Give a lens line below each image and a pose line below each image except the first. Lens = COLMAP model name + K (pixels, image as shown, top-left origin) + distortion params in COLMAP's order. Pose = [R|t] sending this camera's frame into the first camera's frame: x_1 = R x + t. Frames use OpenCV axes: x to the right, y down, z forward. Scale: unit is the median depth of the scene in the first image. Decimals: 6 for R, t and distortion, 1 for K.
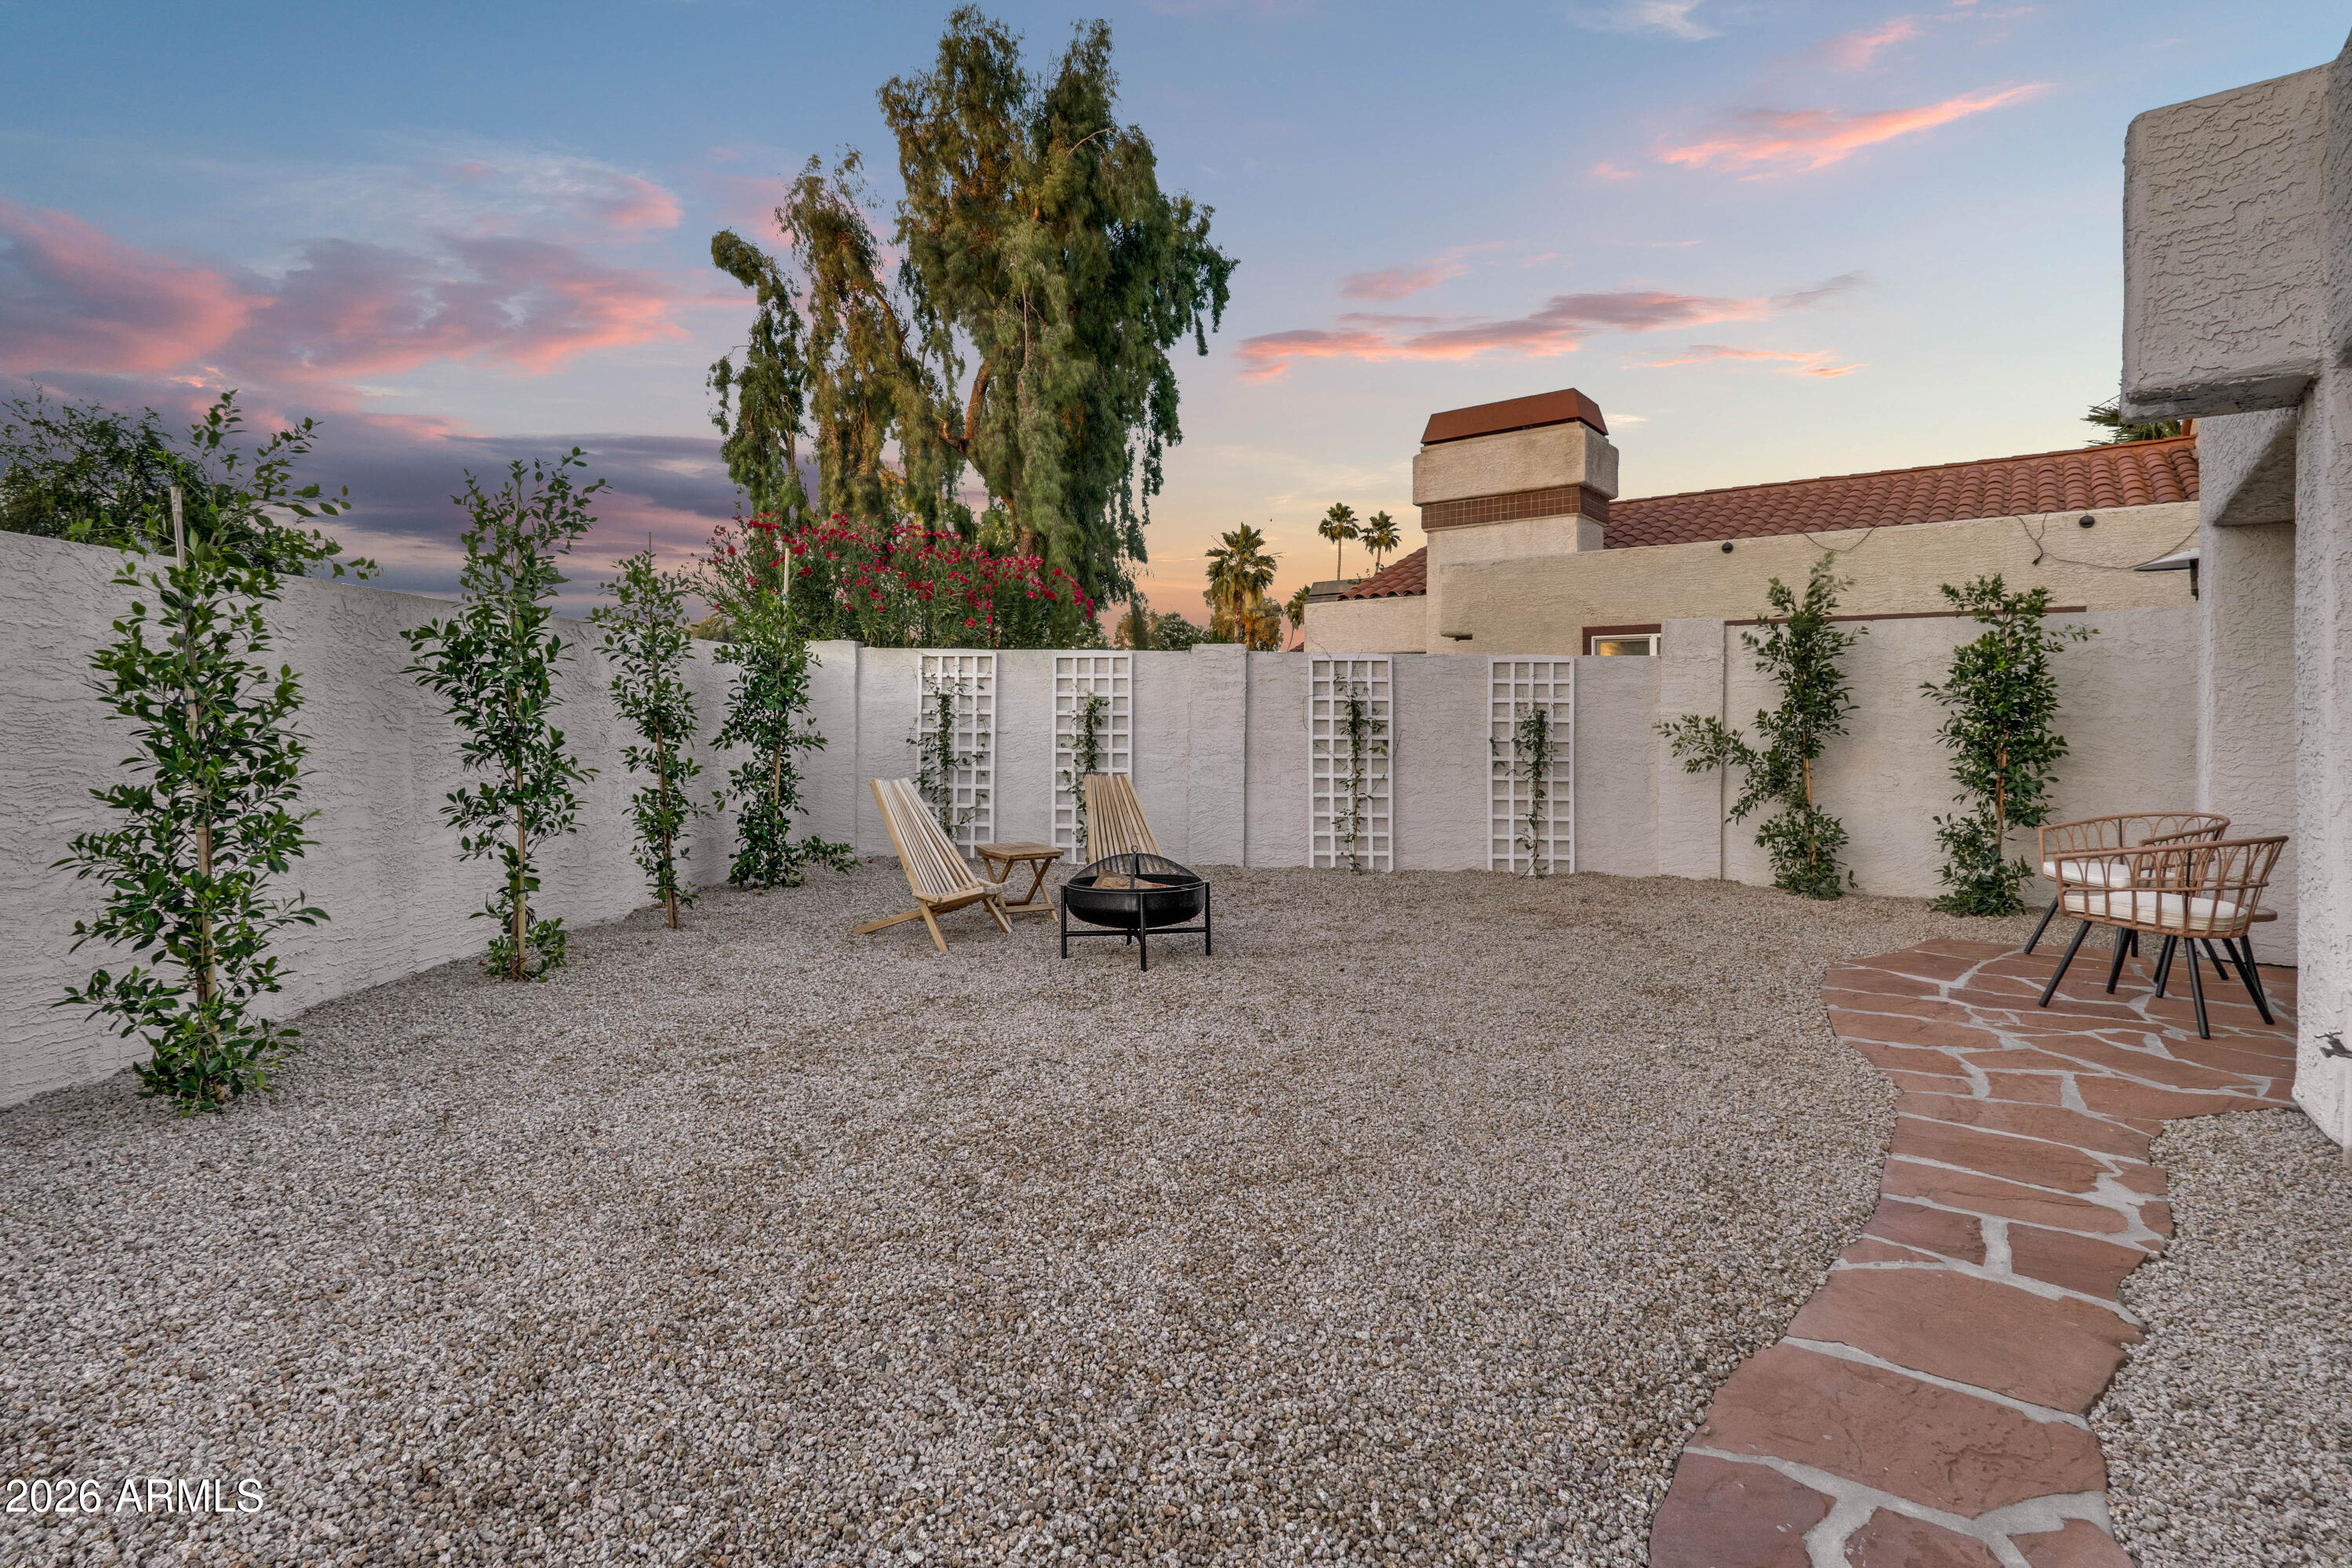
lens RADIAL K [[1096.0, 0, 1174.3], [0, 1096.0, 723.0], [0, 0, 1]] dist [-0.002557, 0.000021]
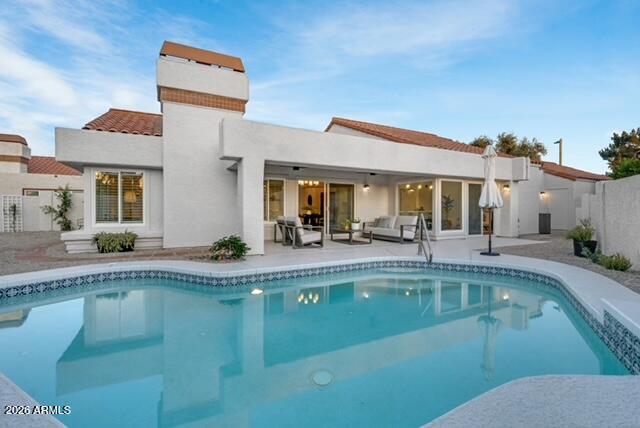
lens RADIAL K [[298.1, 0, 320.0], [0, 298.1, 214.0], [0, 0, 1]] dist [-0.000600, -0.000211]
pose [[0.404859, -0.007215, 0.914351, -0.473630], [0.004500, 0.999972, 0.005898, 0.038433], [-0.914368, 0.001727, 0.404880, -1.168279]]
